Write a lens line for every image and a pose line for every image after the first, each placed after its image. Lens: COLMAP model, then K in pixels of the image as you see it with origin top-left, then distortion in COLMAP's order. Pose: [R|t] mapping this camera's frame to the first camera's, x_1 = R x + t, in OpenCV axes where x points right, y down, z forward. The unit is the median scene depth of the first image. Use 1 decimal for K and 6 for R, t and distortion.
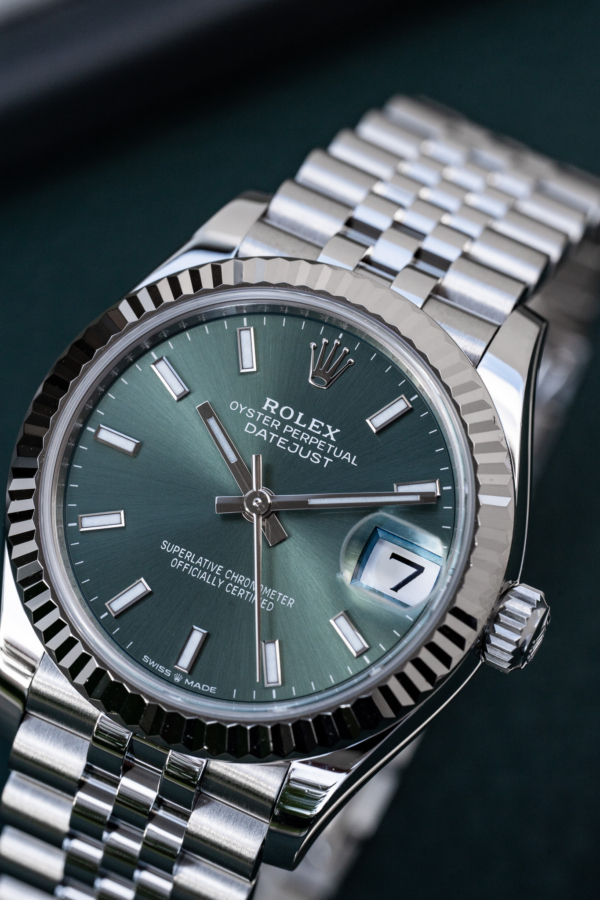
lens RADIAL K [[4339.7, 0, 300.0], [0, 4339.7, 450.0], [0, 0, 1]] dist [1.278394, -1.645787]
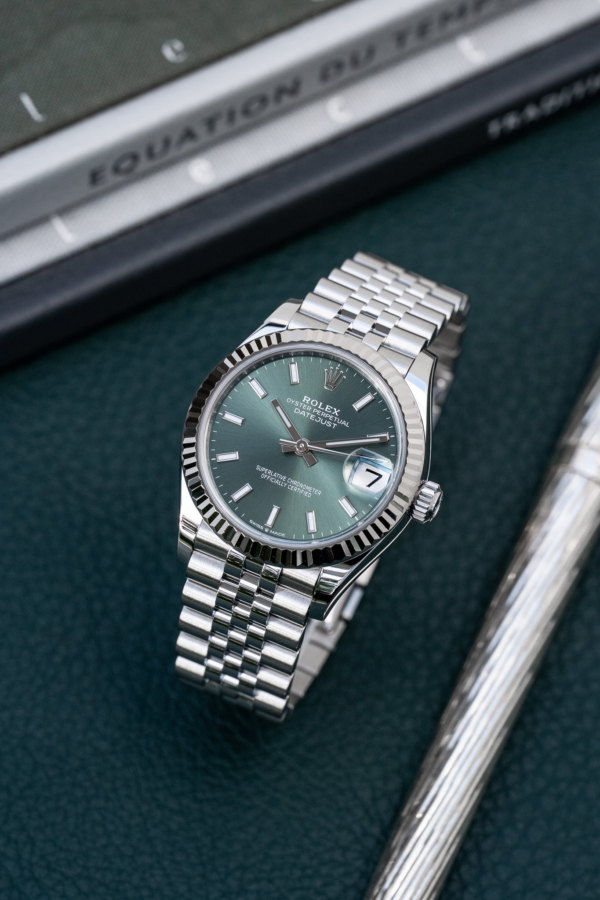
lens RADIAL K [[3440.7, 0, 300.0], [0, 3440.7, 450.0], [0, 0, 1]] dist [-0.007986, 0.358383]
pose [[0.999352, -0.028126, 0.022446, -0.047660], [0.028594, 0.999375, -0.020804, 0.048238], [-0.021847, 0.021432, 0.999532, -0.650349]]
